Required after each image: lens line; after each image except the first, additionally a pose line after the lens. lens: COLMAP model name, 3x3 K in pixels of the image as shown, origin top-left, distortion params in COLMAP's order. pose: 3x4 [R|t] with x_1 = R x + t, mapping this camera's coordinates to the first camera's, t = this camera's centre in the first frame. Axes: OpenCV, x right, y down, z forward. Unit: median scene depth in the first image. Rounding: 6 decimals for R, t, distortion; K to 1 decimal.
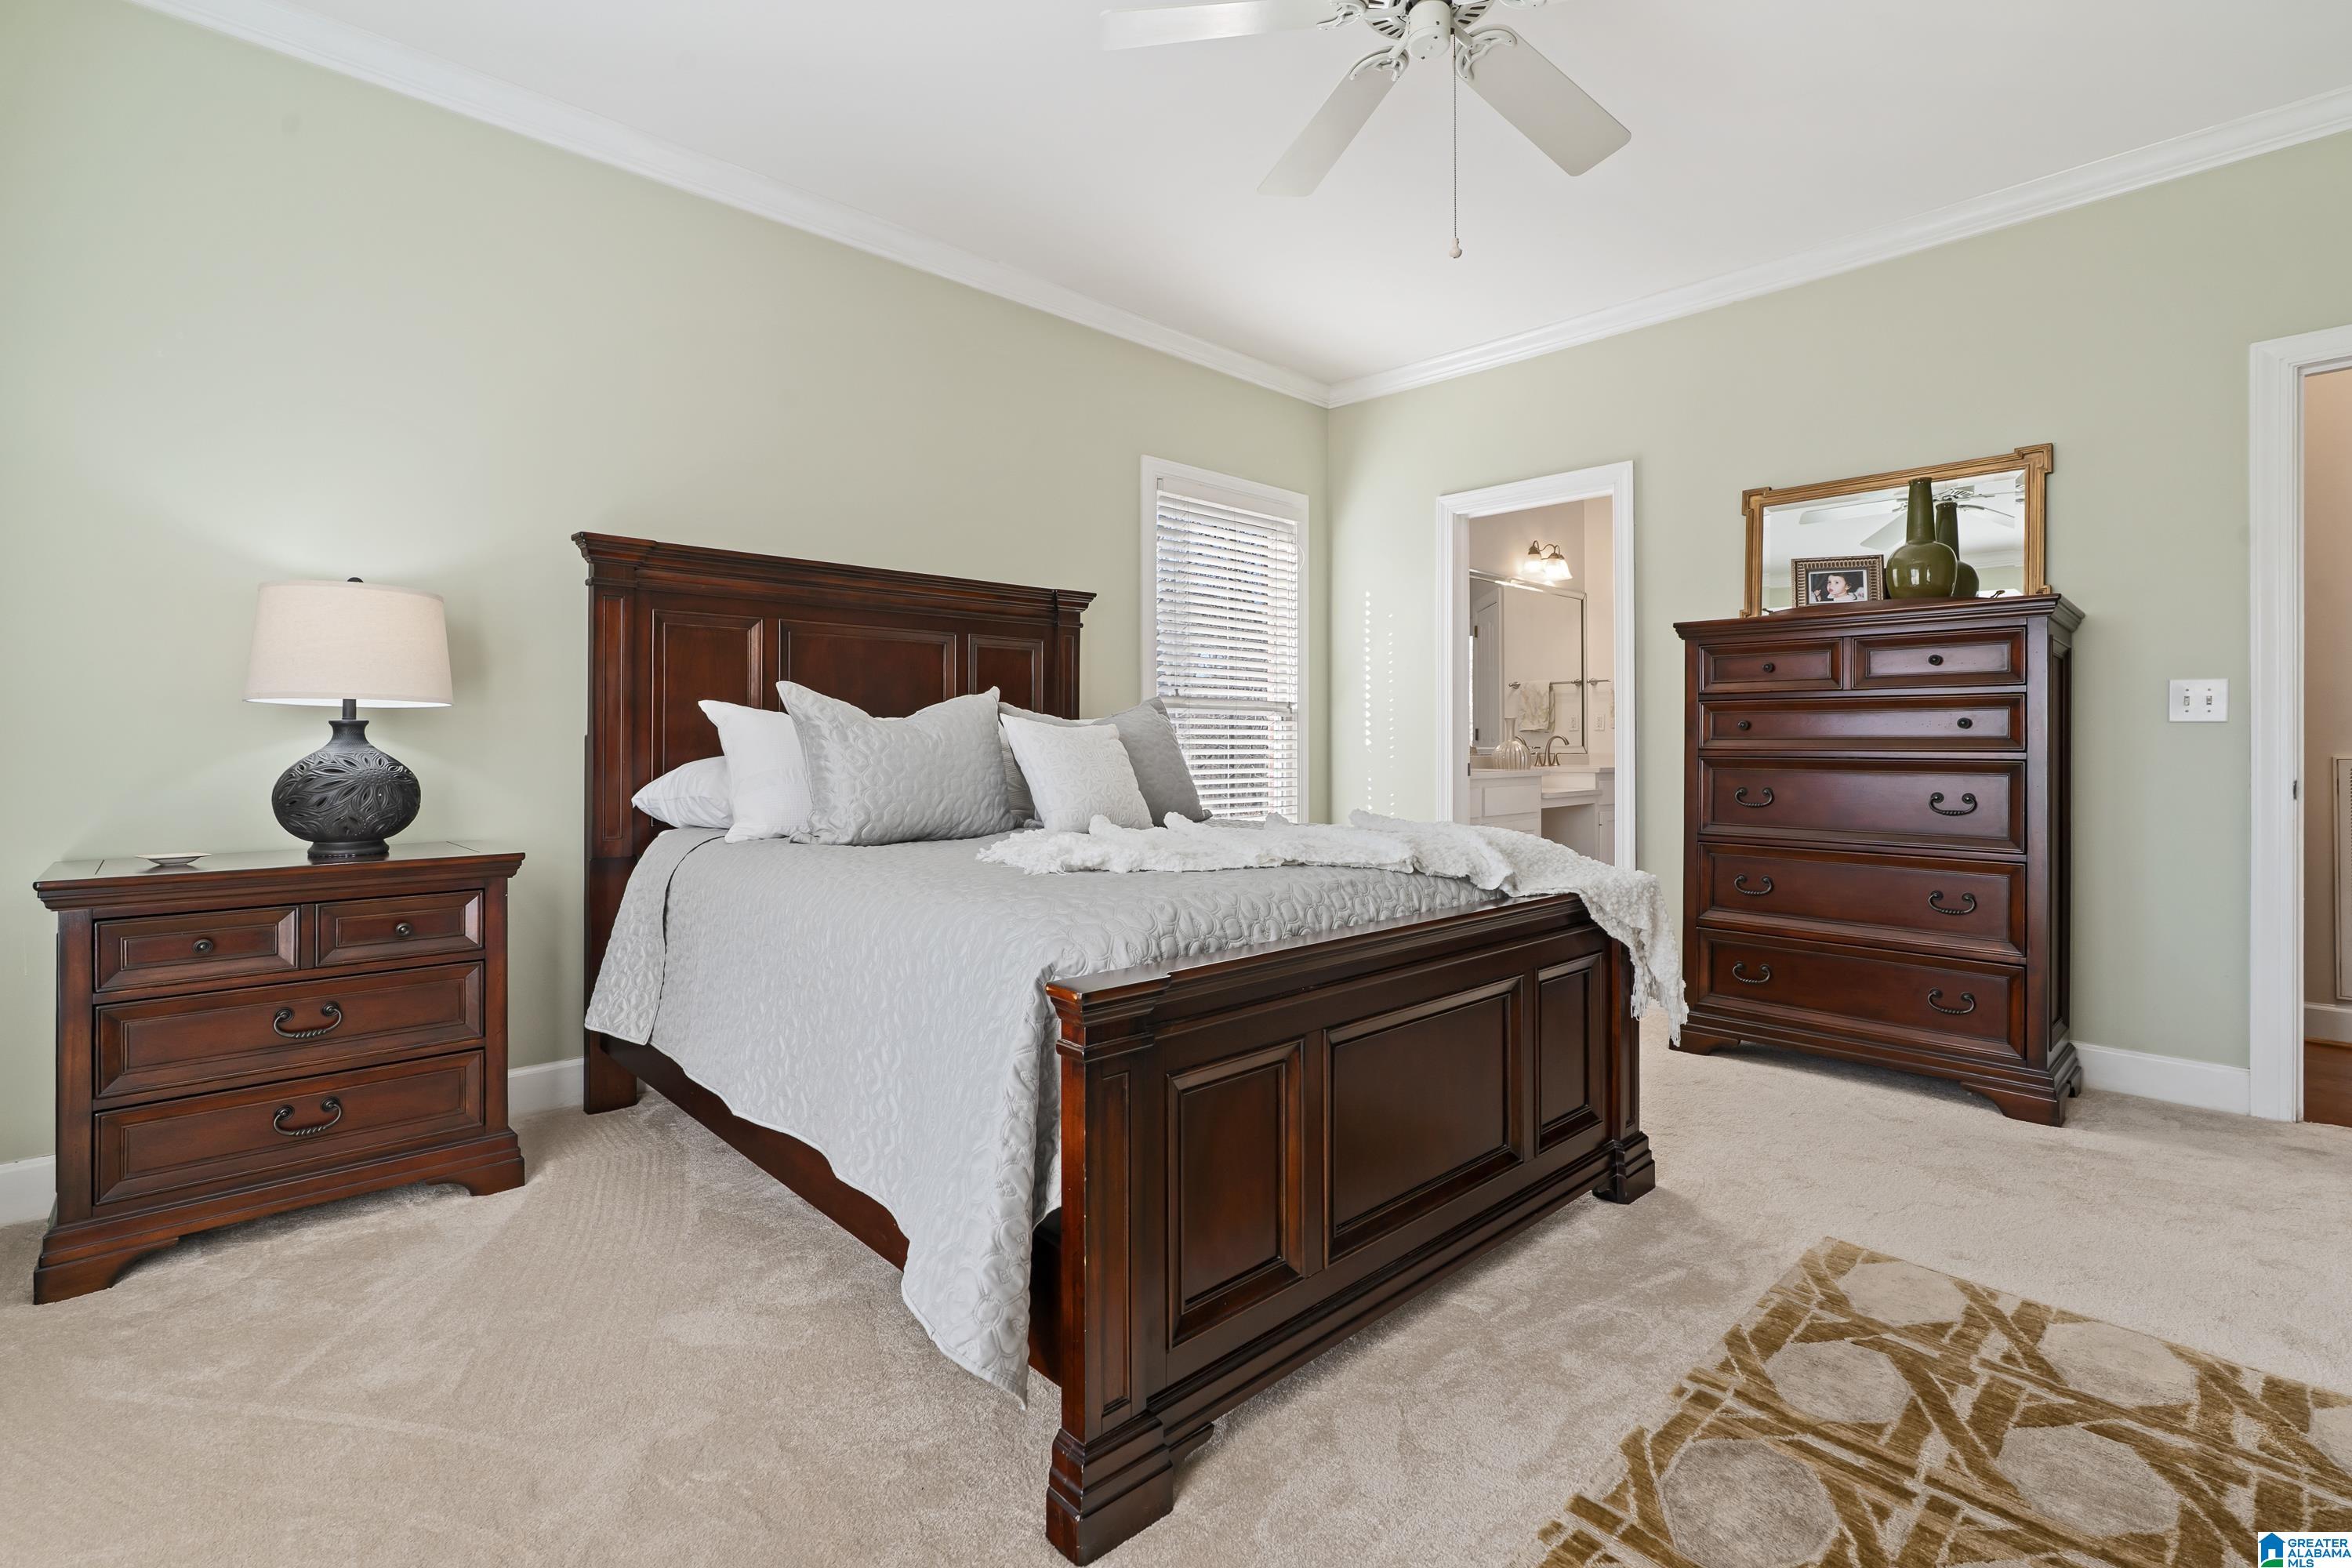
lens RADIAL K [[1068.3, 0, 1177.8], [0, 1068.3, 736.0], [0, 0, 1]] dist [0.000756, 0.000210]
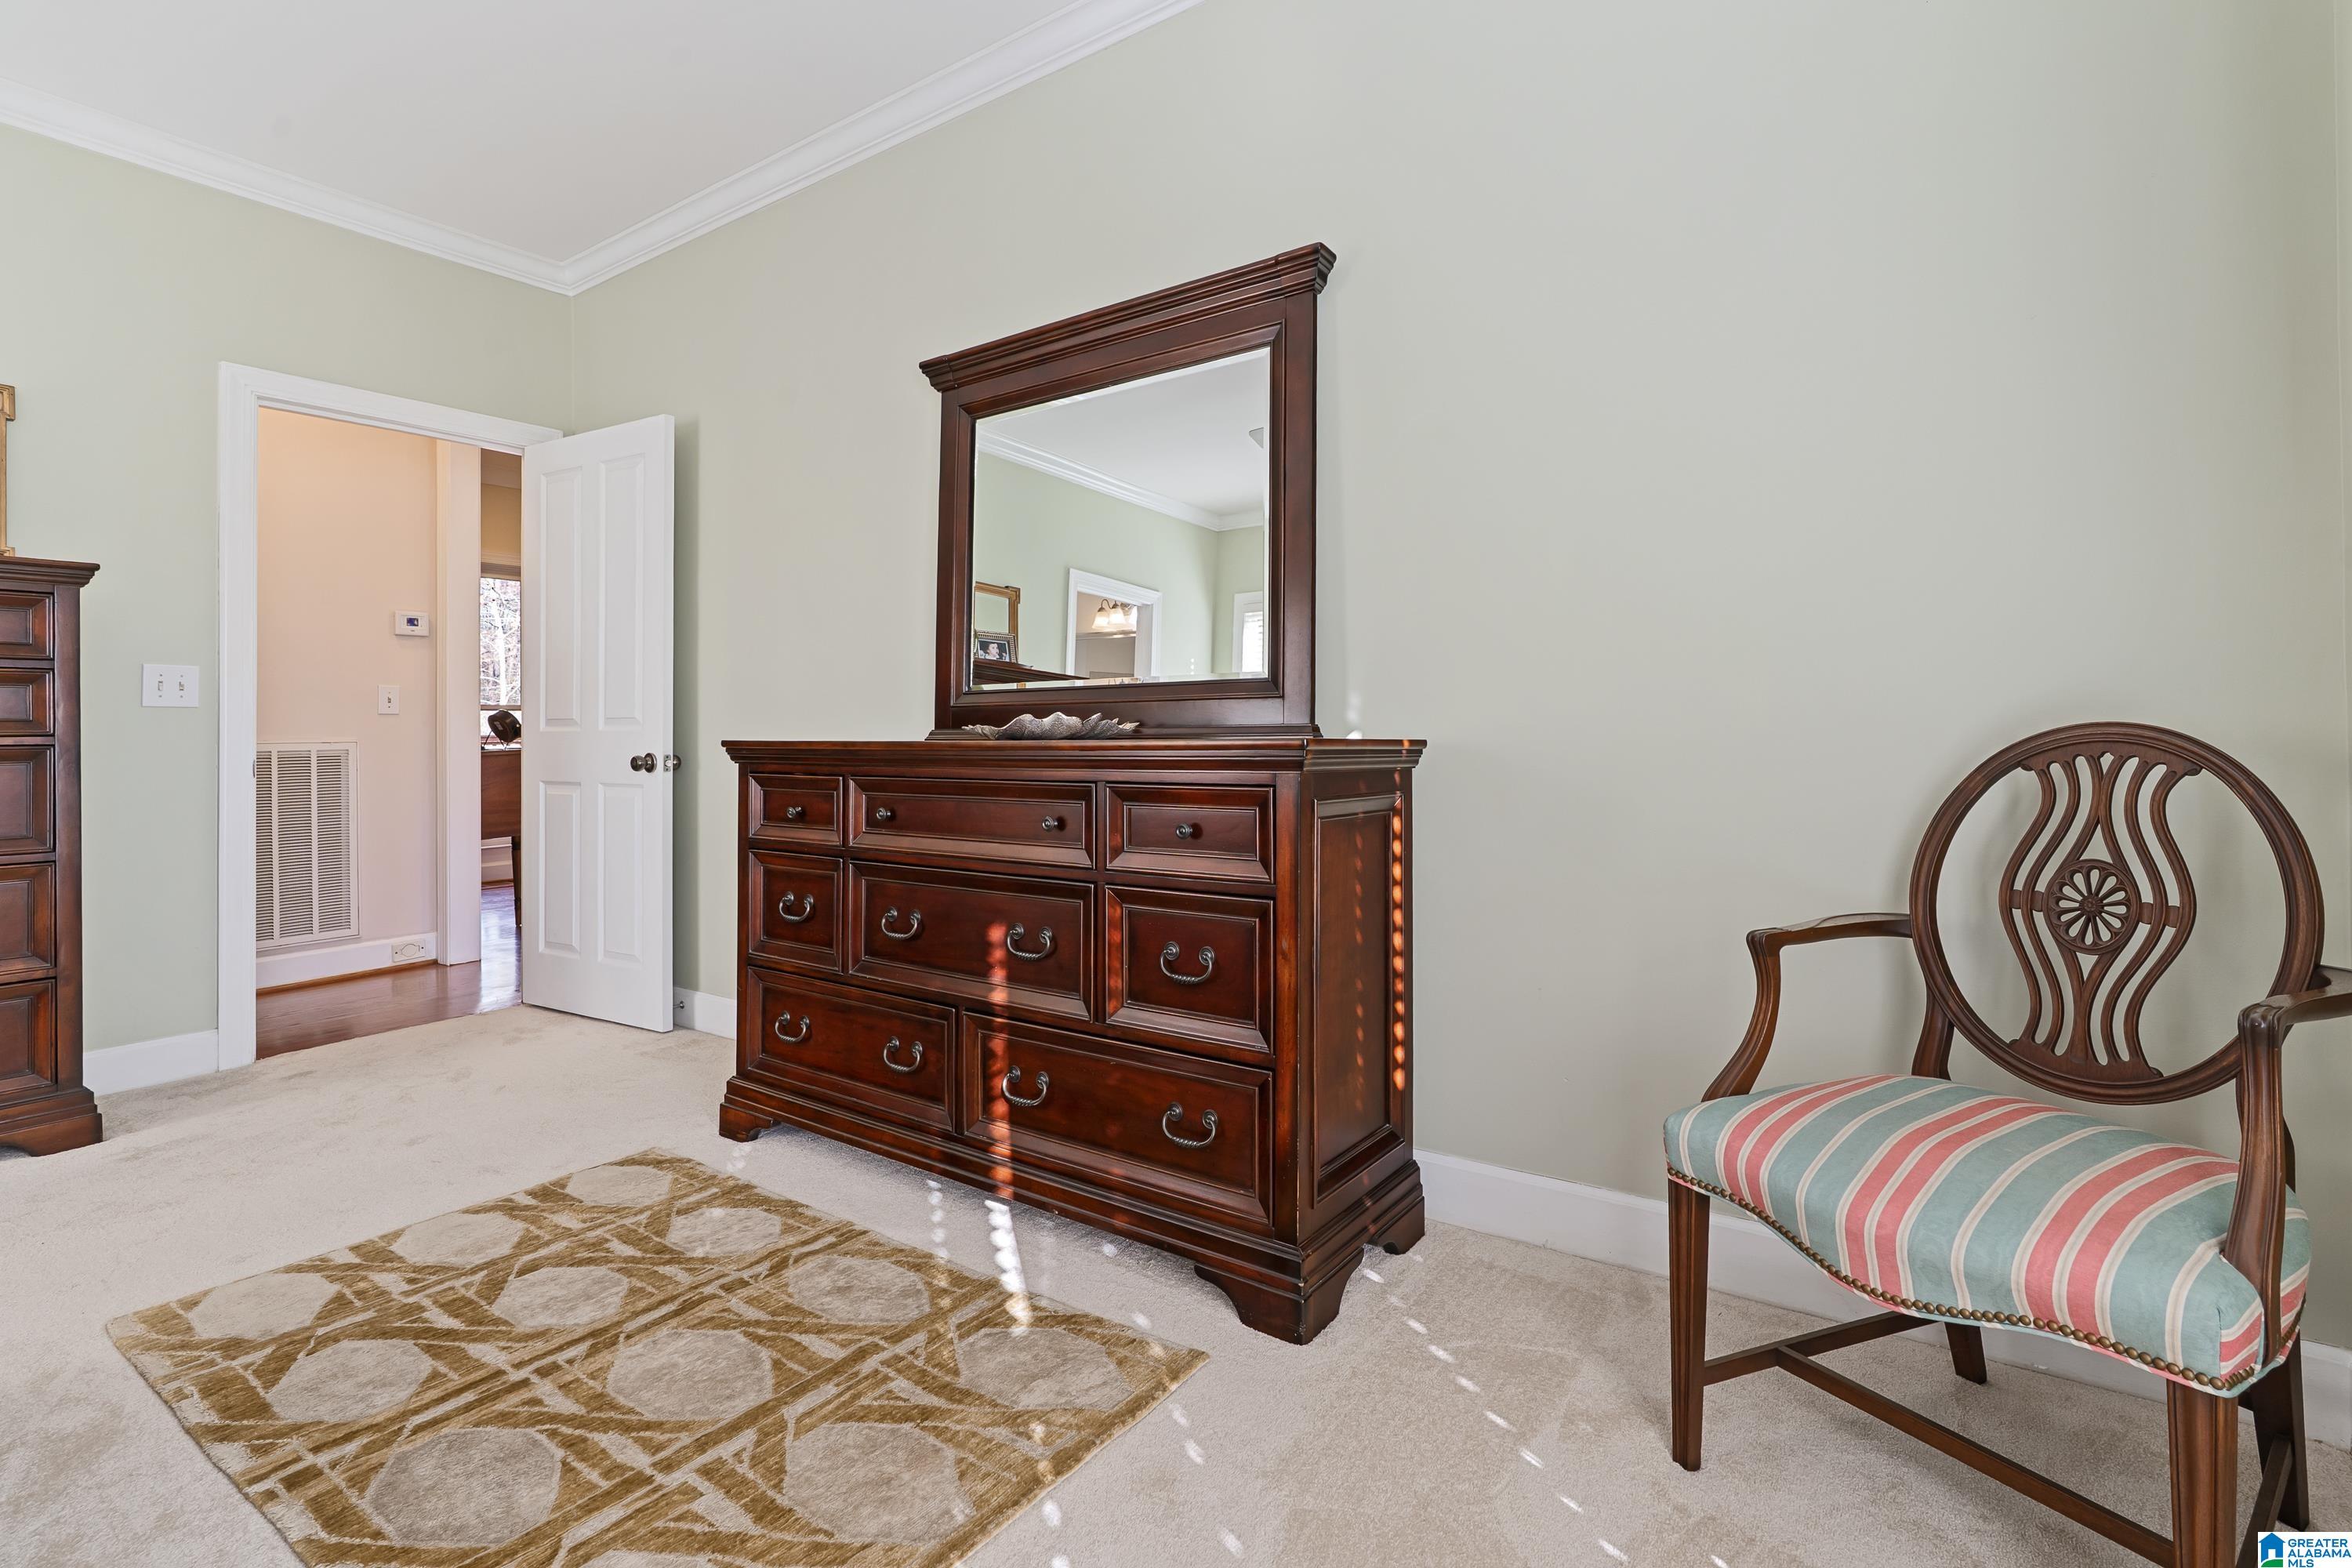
lens RADIAL K [[1099.8, 0, 1177.1], [0, 1099.8, 733.4], [0, 0, 1]] dist [0.000244, 0.000116]
pose [[-0.201029, 0.002878, 0.979581, -0.488793], [0.003345, 0.999992, -0.002251, 0.031568], [-0.979579, 0.002824, -0.201037, 0.473613]]
